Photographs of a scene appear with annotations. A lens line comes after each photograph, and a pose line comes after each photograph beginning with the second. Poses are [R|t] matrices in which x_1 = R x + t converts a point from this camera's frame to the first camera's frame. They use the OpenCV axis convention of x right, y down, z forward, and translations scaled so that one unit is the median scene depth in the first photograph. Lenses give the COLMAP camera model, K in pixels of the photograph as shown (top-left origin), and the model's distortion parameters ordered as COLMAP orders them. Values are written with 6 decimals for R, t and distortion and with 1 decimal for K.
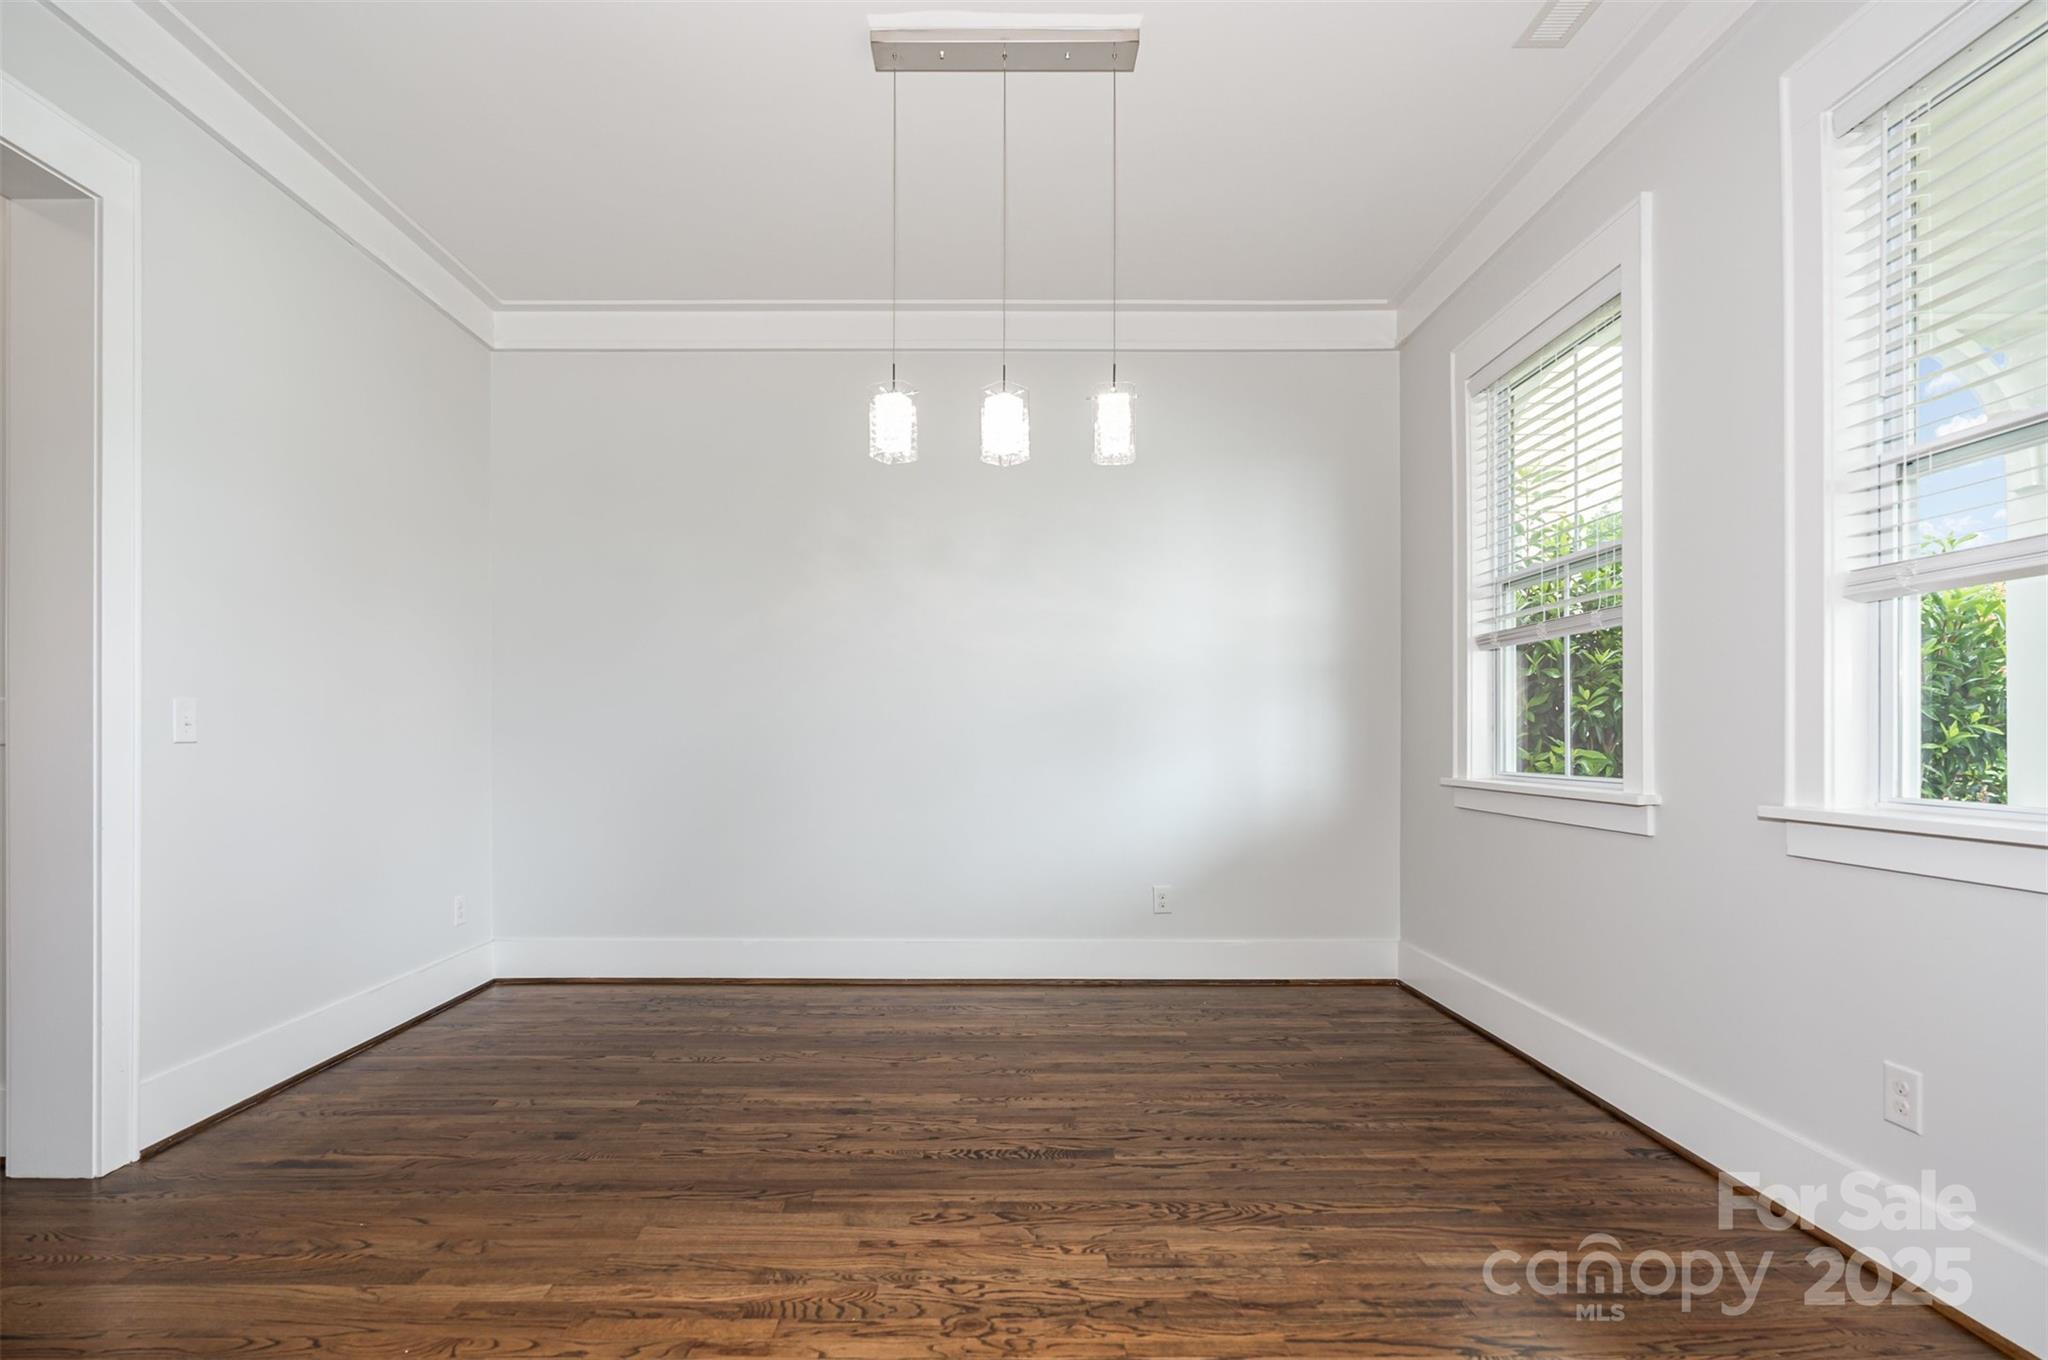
lens RADIAL K [[967.5, 0, 1027.6], [0, 967.5, 683.3], [0, 0, 1]] dist [-0.004604, 0.000149]
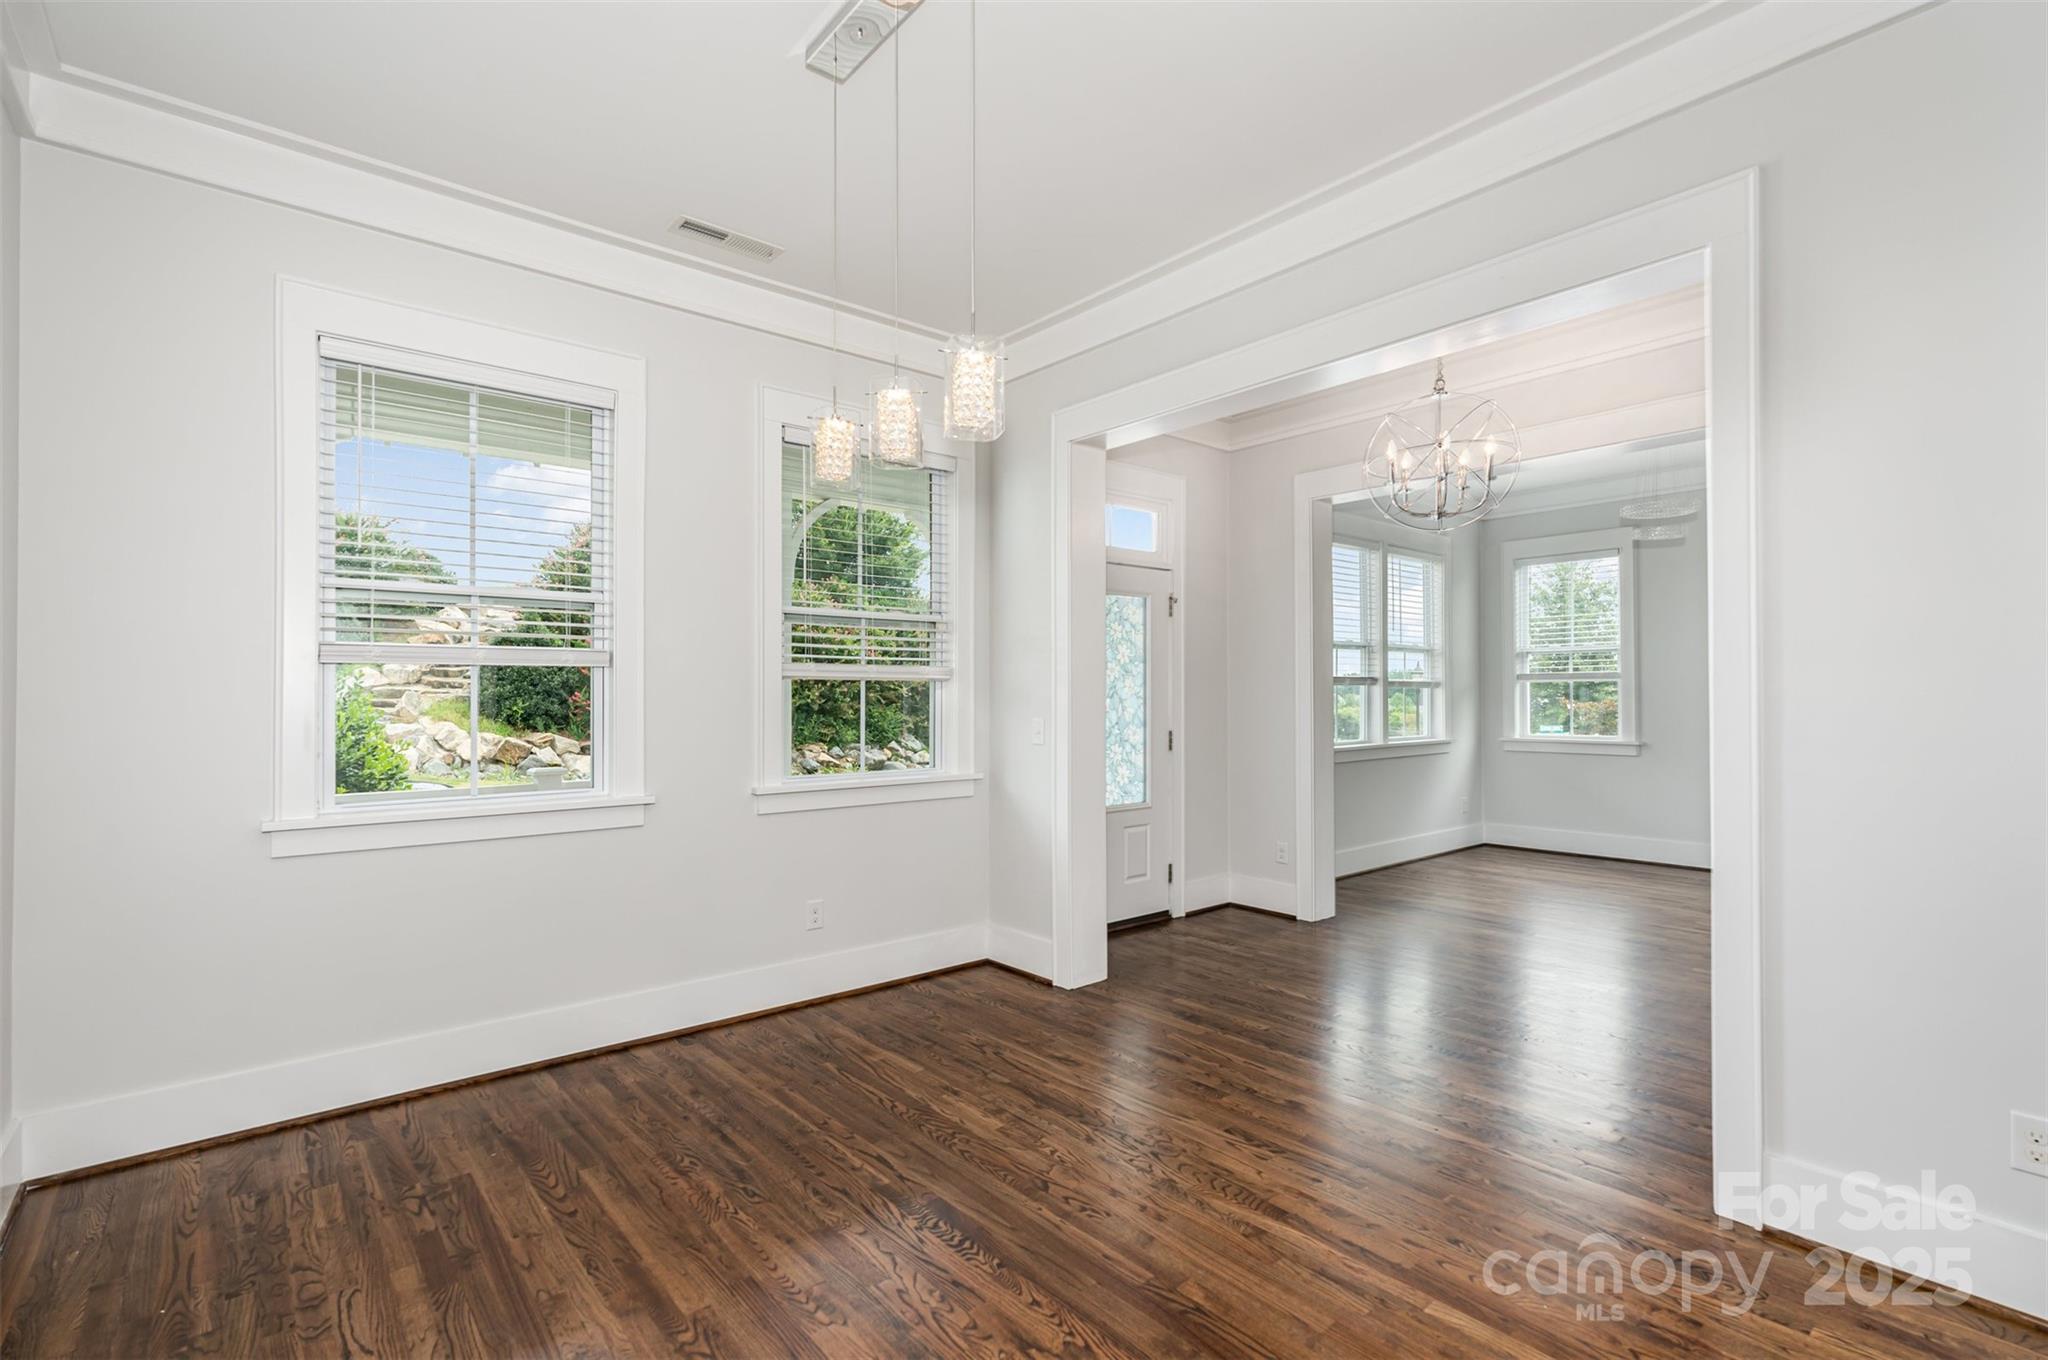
lens RADIAL K [[967.5, 0, 1027.6], [0, 967.5, 683.3], [0, 0, 1]] dist [-0.004604, 0.000149]
pose [[-0.636428, 0.012763, 0.771230, -0.898328], [-0.041729, 0.997829, -0.050948, 0.012079], [-0.770206, -0.064608, -0.634514, 1.769147]]
